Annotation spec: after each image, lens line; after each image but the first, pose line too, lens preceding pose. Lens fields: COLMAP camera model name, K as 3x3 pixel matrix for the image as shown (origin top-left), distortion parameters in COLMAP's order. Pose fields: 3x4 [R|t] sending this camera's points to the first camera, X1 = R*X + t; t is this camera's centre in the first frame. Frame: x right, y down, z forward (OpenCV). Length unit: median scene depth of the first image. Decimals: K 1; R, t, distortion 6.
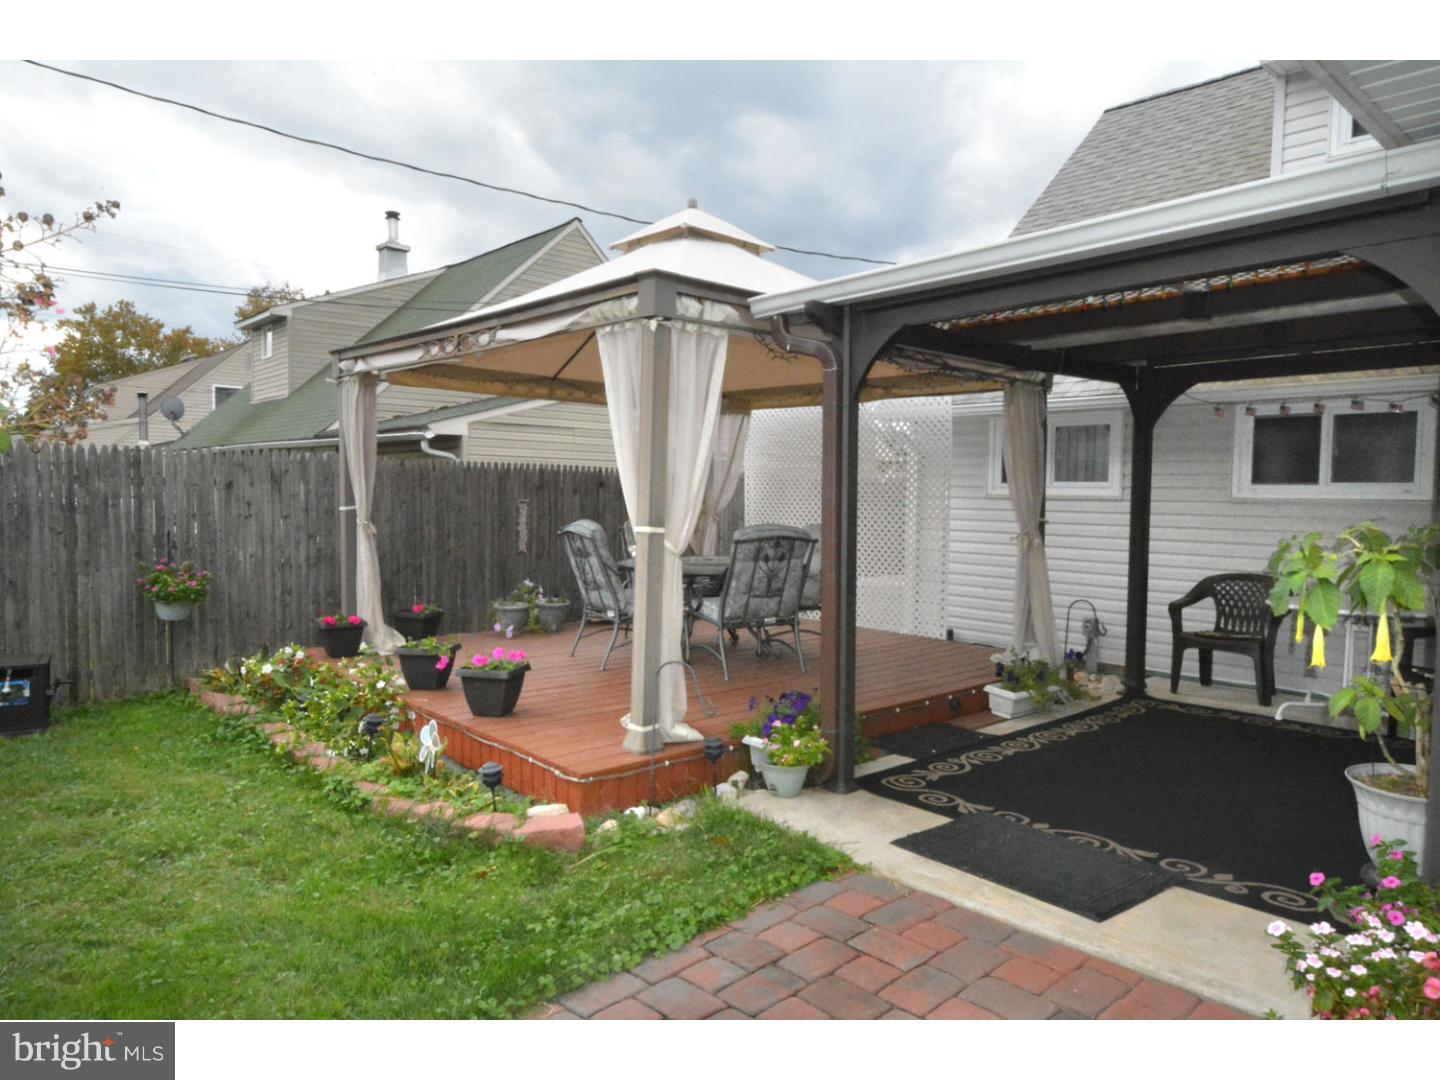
lens RADIAL K [[928.2, 0, 720.0], [0, 928.2, 540.0], [0, 0, 1]] dist [-0.002664, -0.001313]
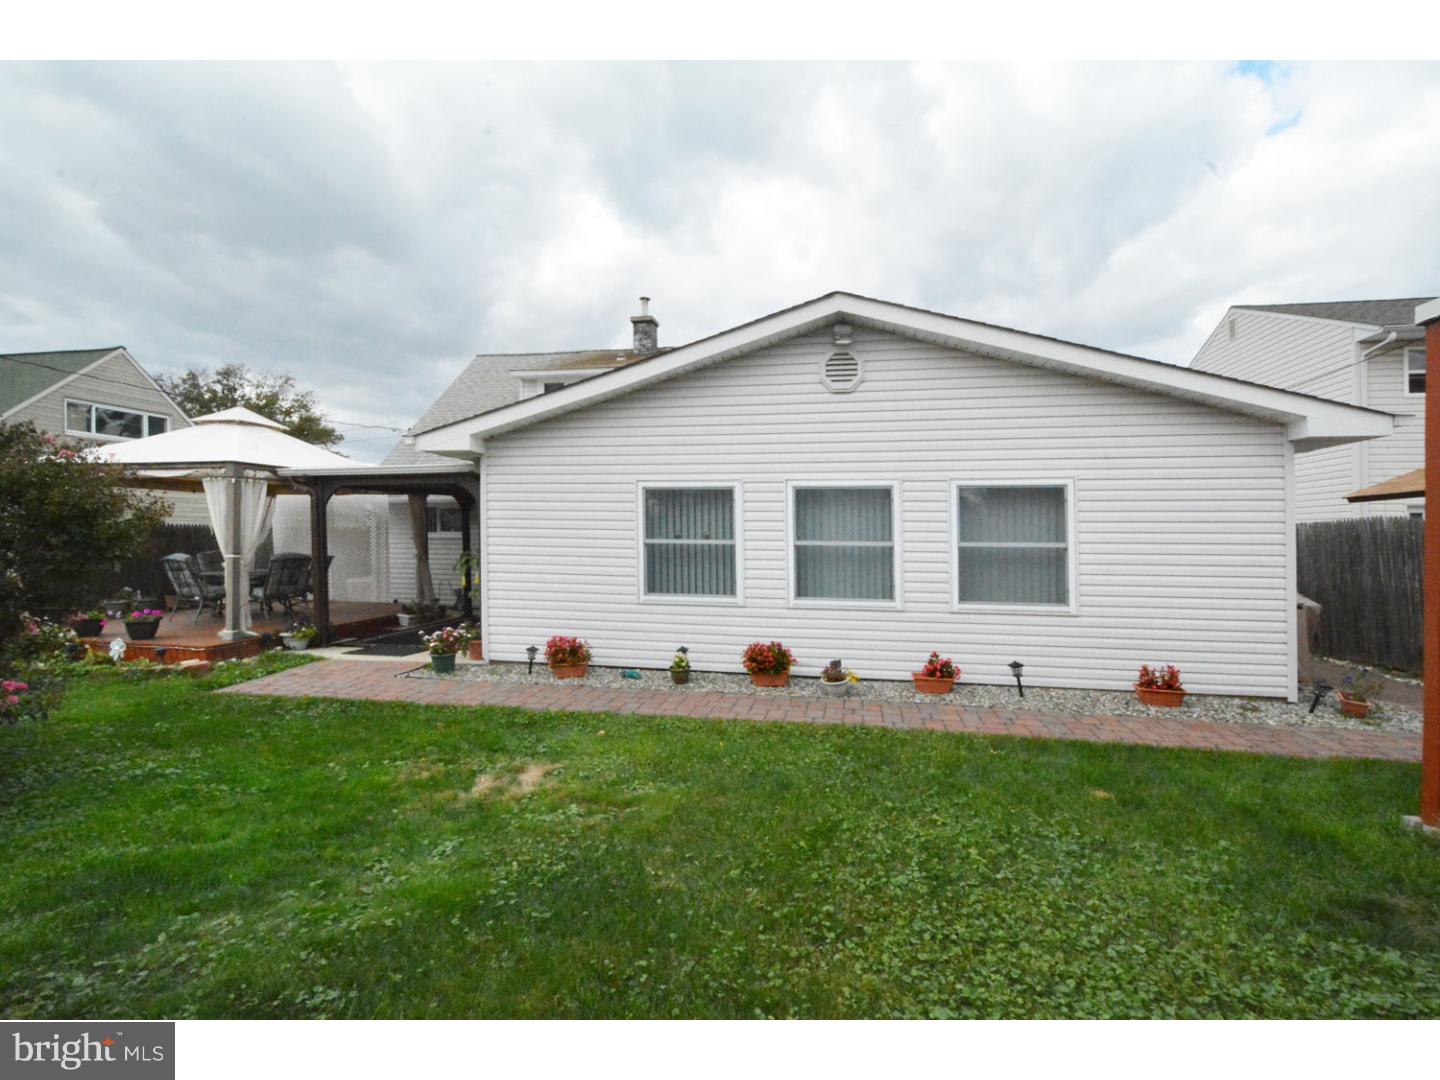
lens RADIAL K [[625.6, 0, 746.7], [0, 625.6, 553.4], [0, 0, 1]] dist [-0.000671, -0.000145]
pose [[0.775488, -0.029085, 0.630693, -0.054473], [0.035251, 0.999375, 0.002743, 0.024407], [-0.630378, 0.020106, 0.776028, -1.108038]]
